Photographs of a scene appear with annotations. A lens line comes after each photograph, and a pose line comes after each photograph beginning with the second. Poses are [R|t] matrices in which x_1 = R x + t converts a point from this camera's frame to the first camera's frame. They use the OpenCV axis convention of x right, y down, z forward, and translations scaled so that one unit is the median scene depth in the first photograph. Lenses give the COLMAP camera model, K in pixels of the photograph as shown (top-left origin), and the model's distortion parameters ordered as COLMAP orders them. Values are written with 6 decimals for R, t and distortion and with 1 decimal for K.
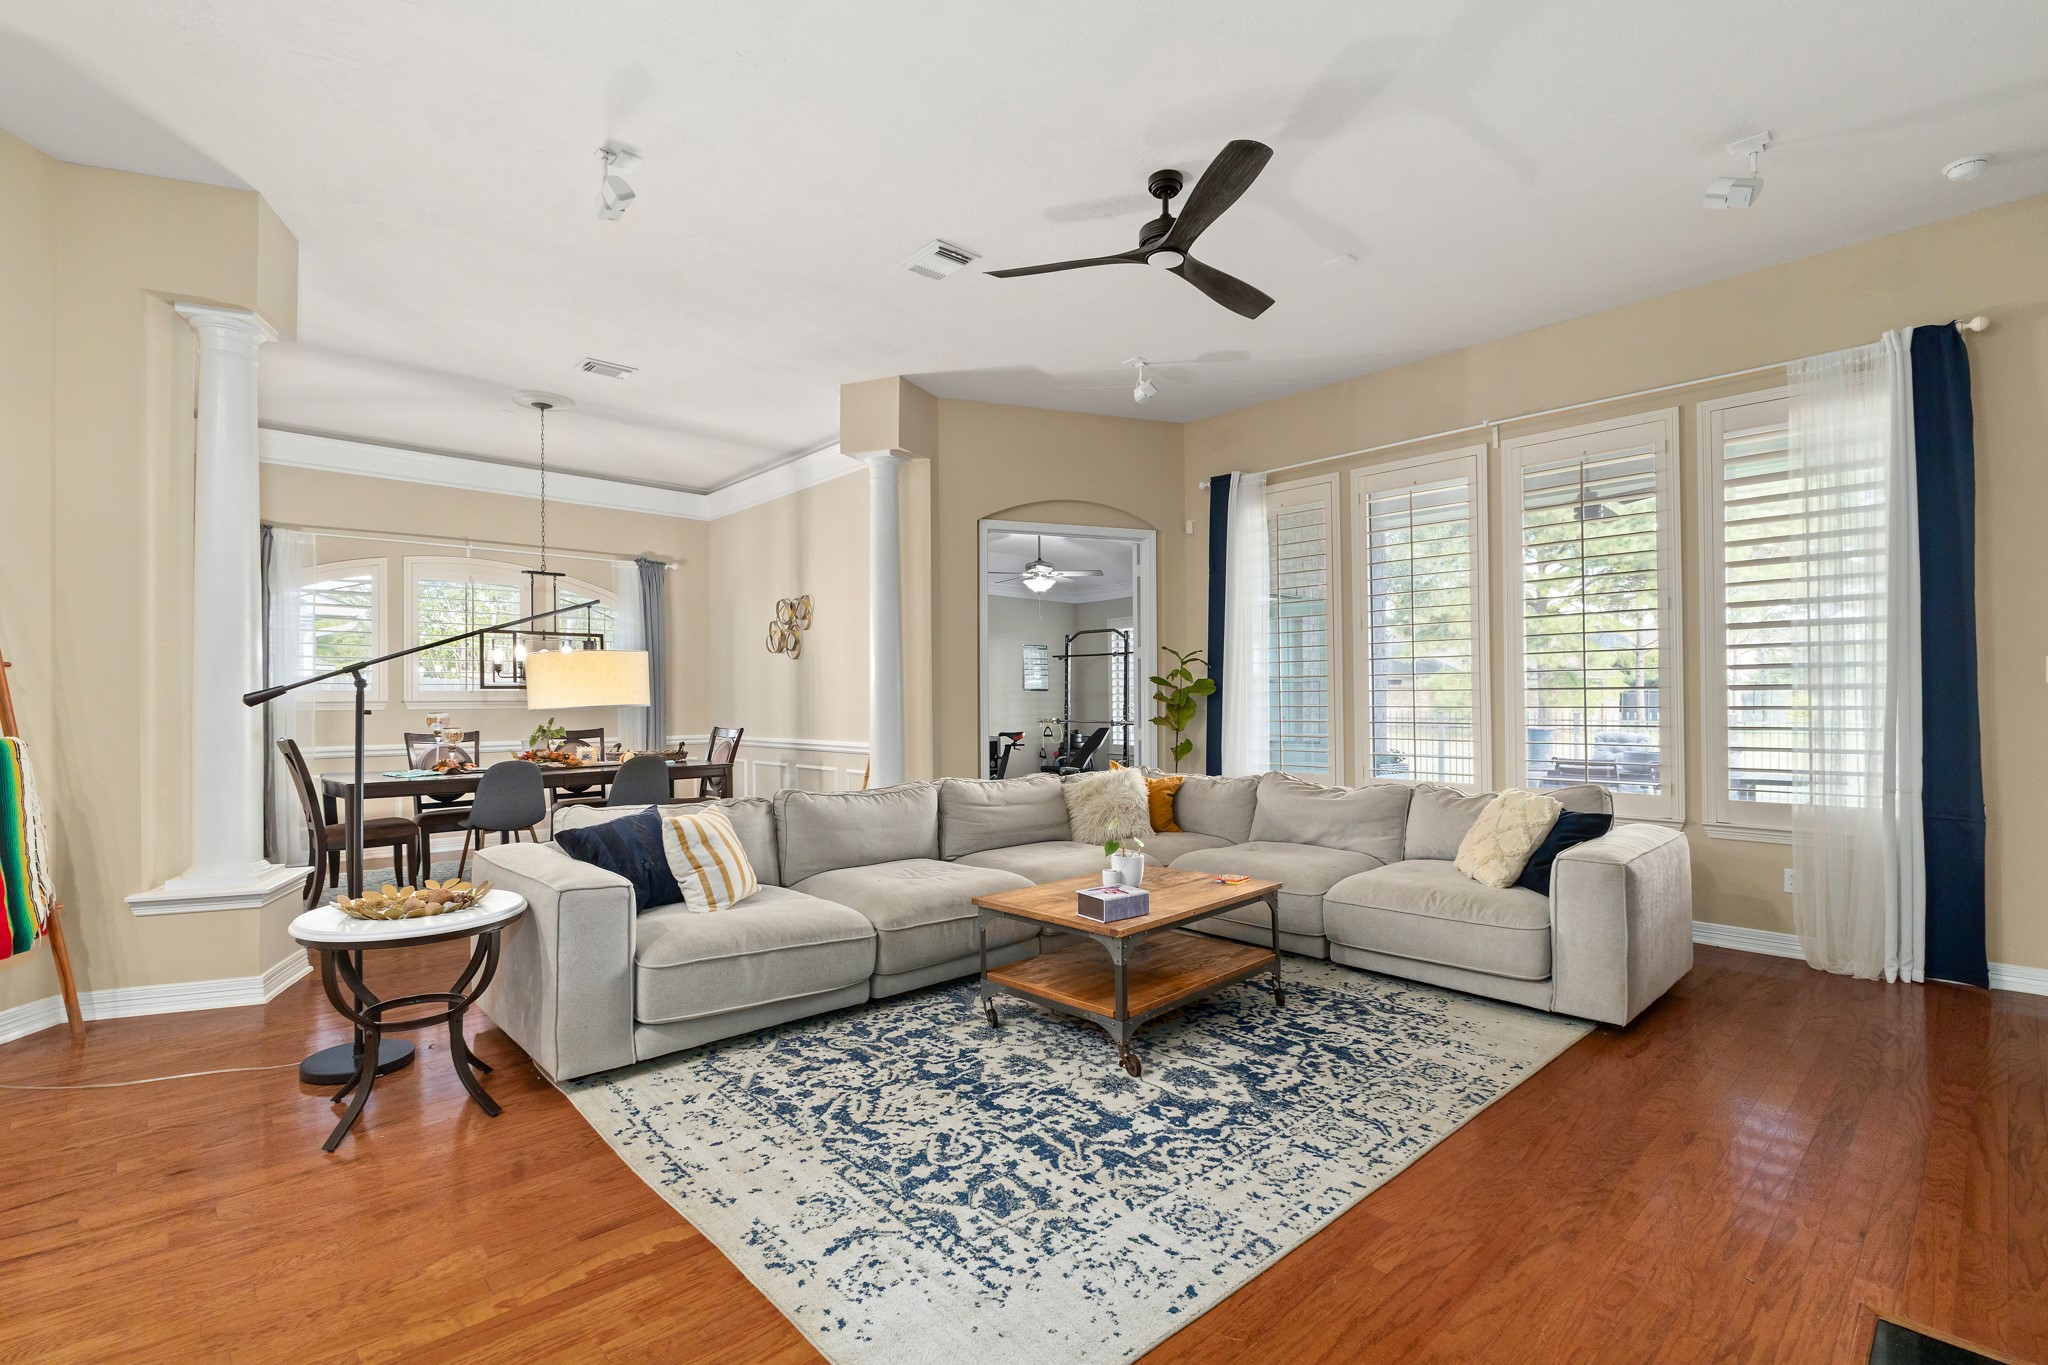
lens RADIAL K [[928.6, 0, 1012.5], [0, 928.6, 686.3], [0, 0, 1]] dist [-0.003690, -0.001064]
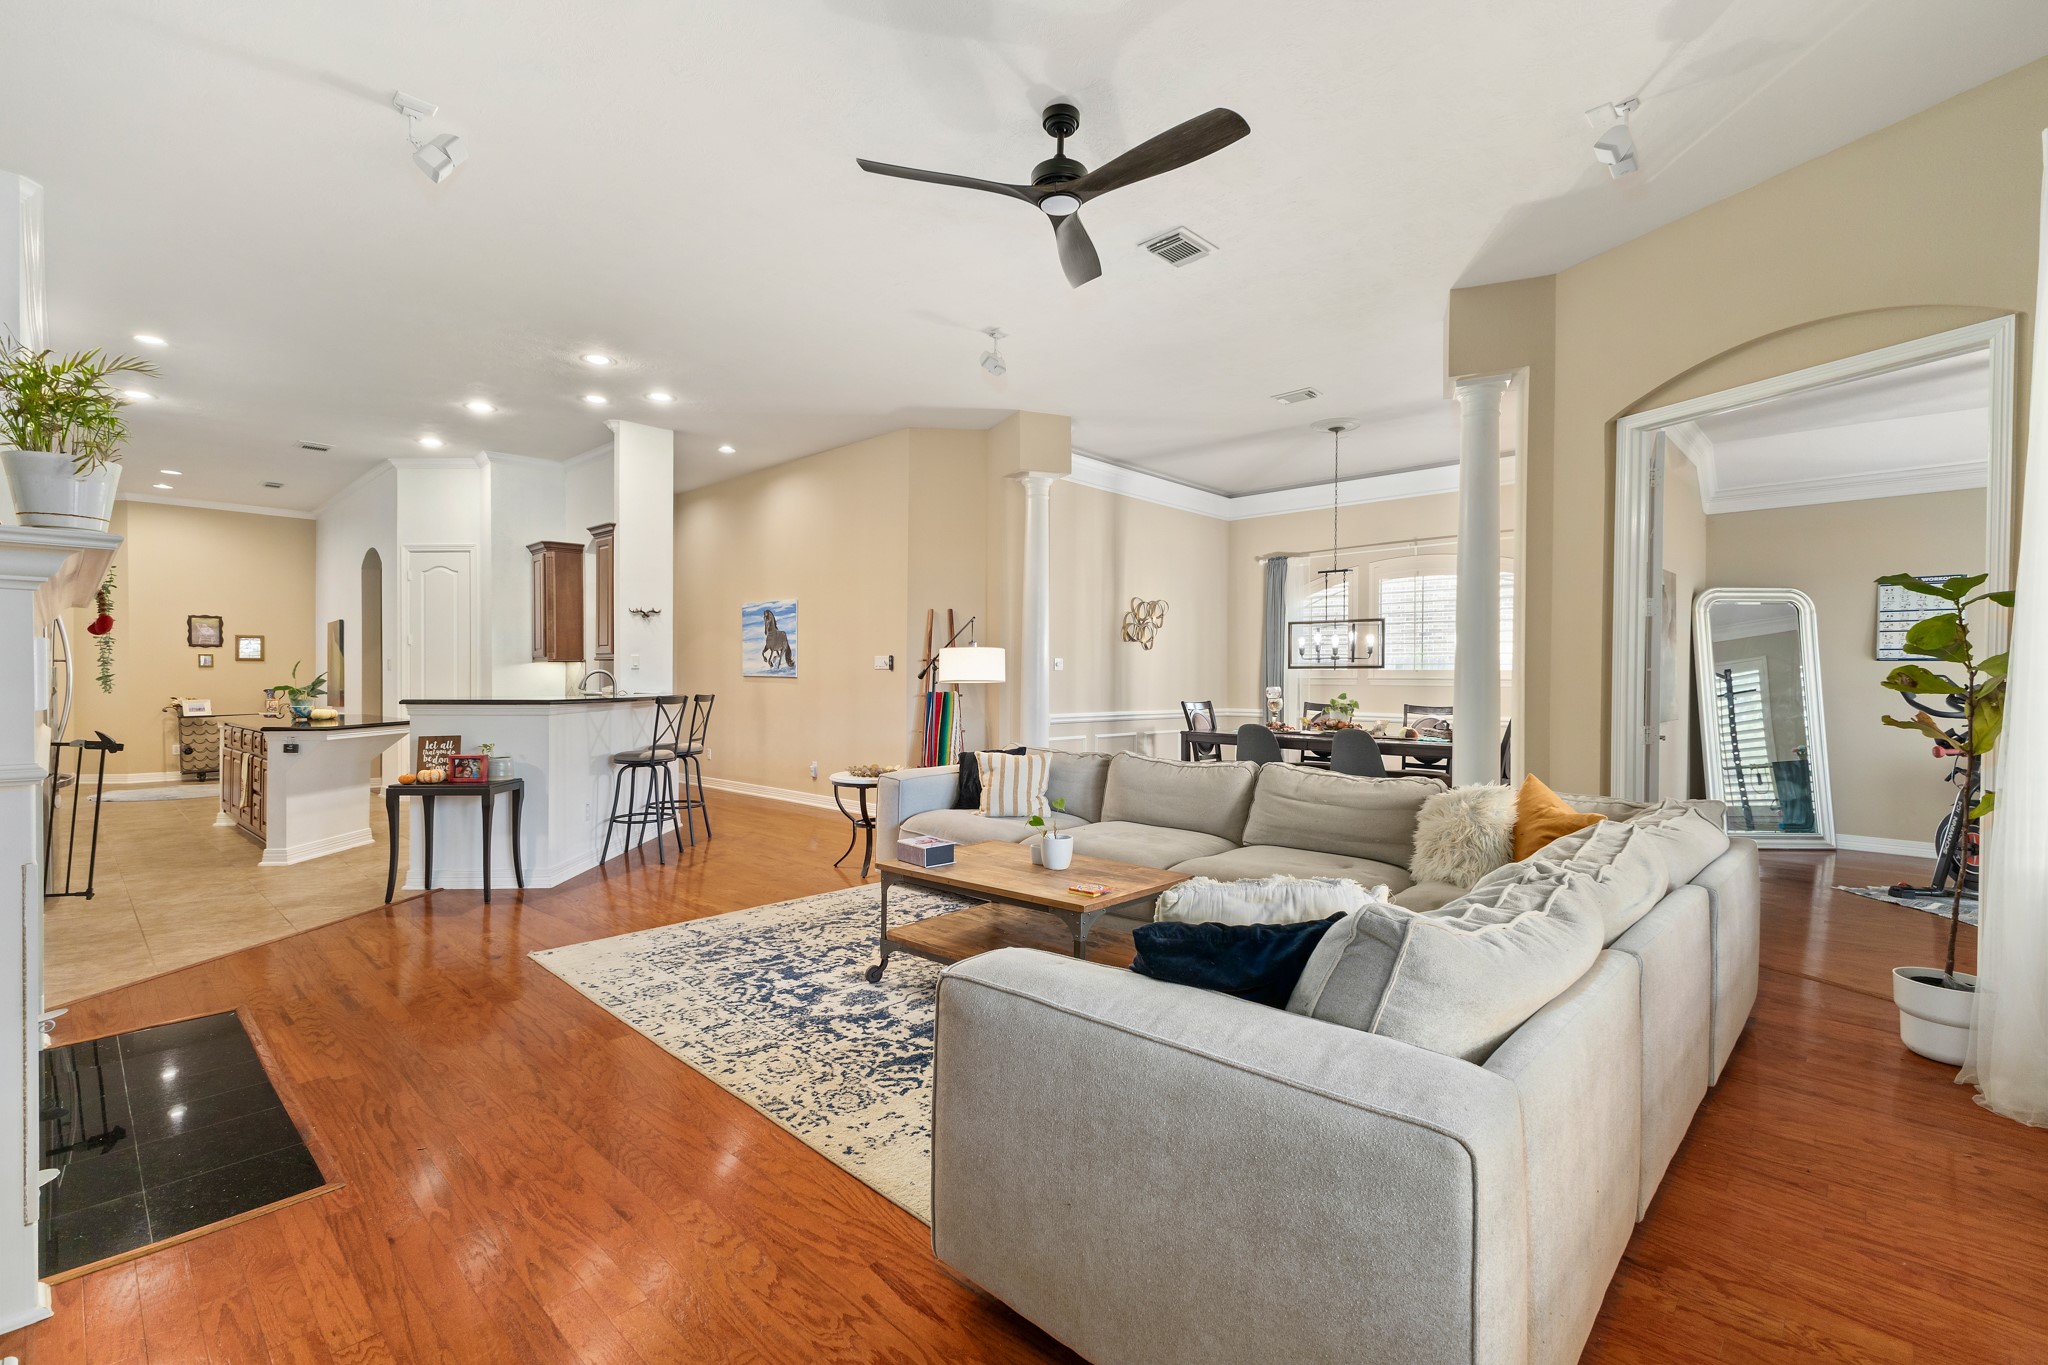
lens RADIAL K [[903.2, 0, 1029.5], [0, 903.2, 689.4], [0, 0, 1]] dist [0.025582, 0.000120]
pose [[0.064322, 0.018943, -0.997749, 1.488560], [0.012646, 0.999724, 0.019796, 0.004610], [0.997849, -0.013891, 0.064065, 1.250224]]
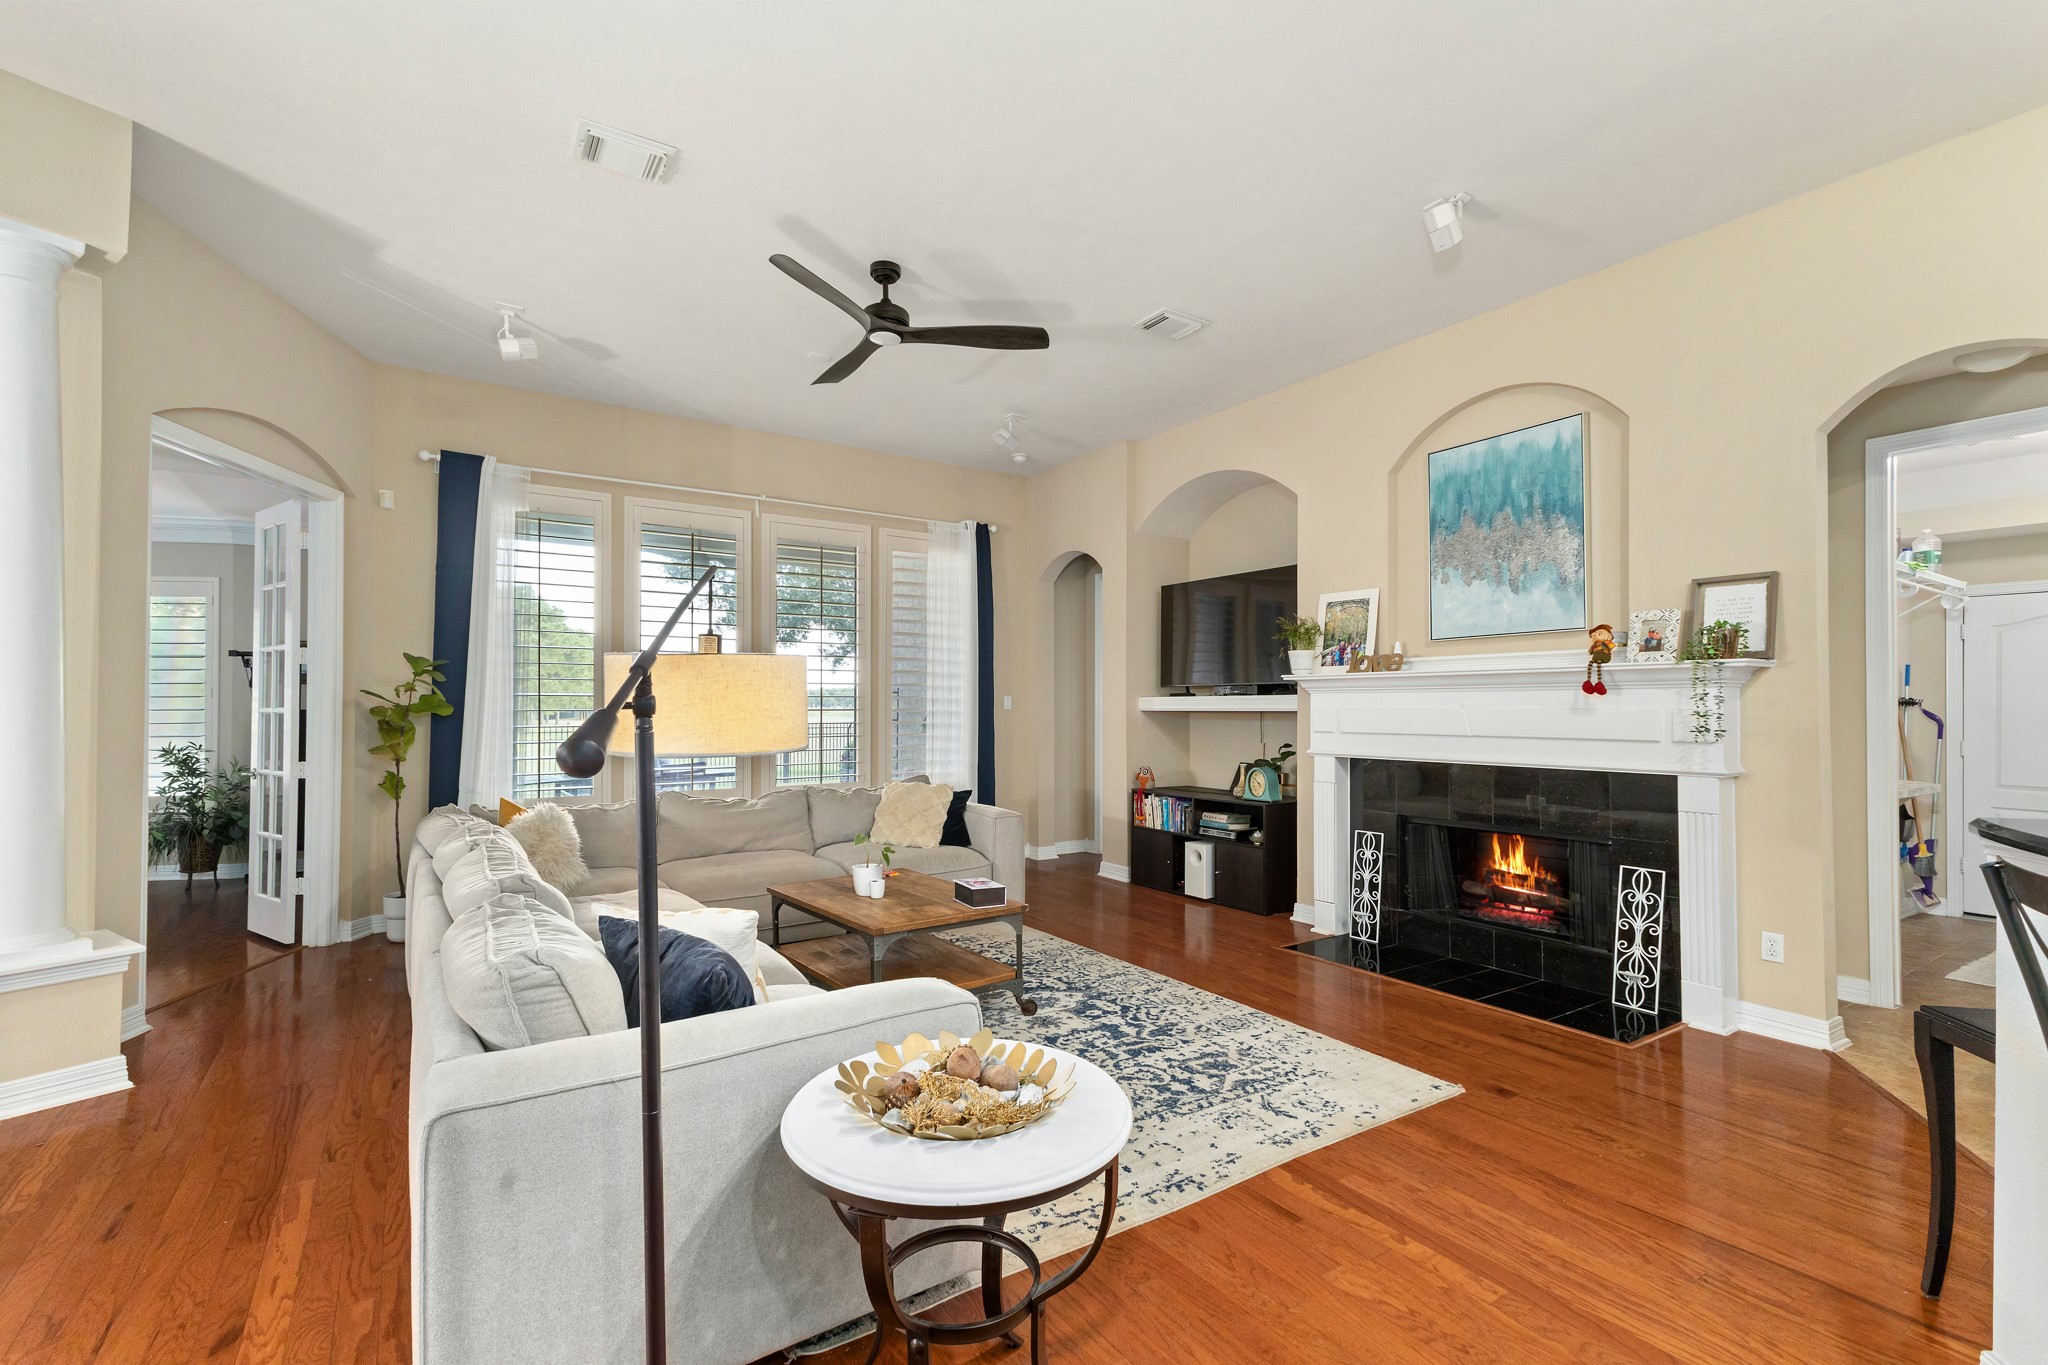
lens RADIAL K [[903.2, 0, 1029.5], [0, 903.2, 689.4], [0, 0, 1]] dist [0.025582, 0.000120]
pose [[0.151965, 0.023137, 0.988115, -1.243304], [-0.015353, 0.999661, -0.021046, -0.009968], [-0.988267, -0.011972, 0.152269, 0.893984]]
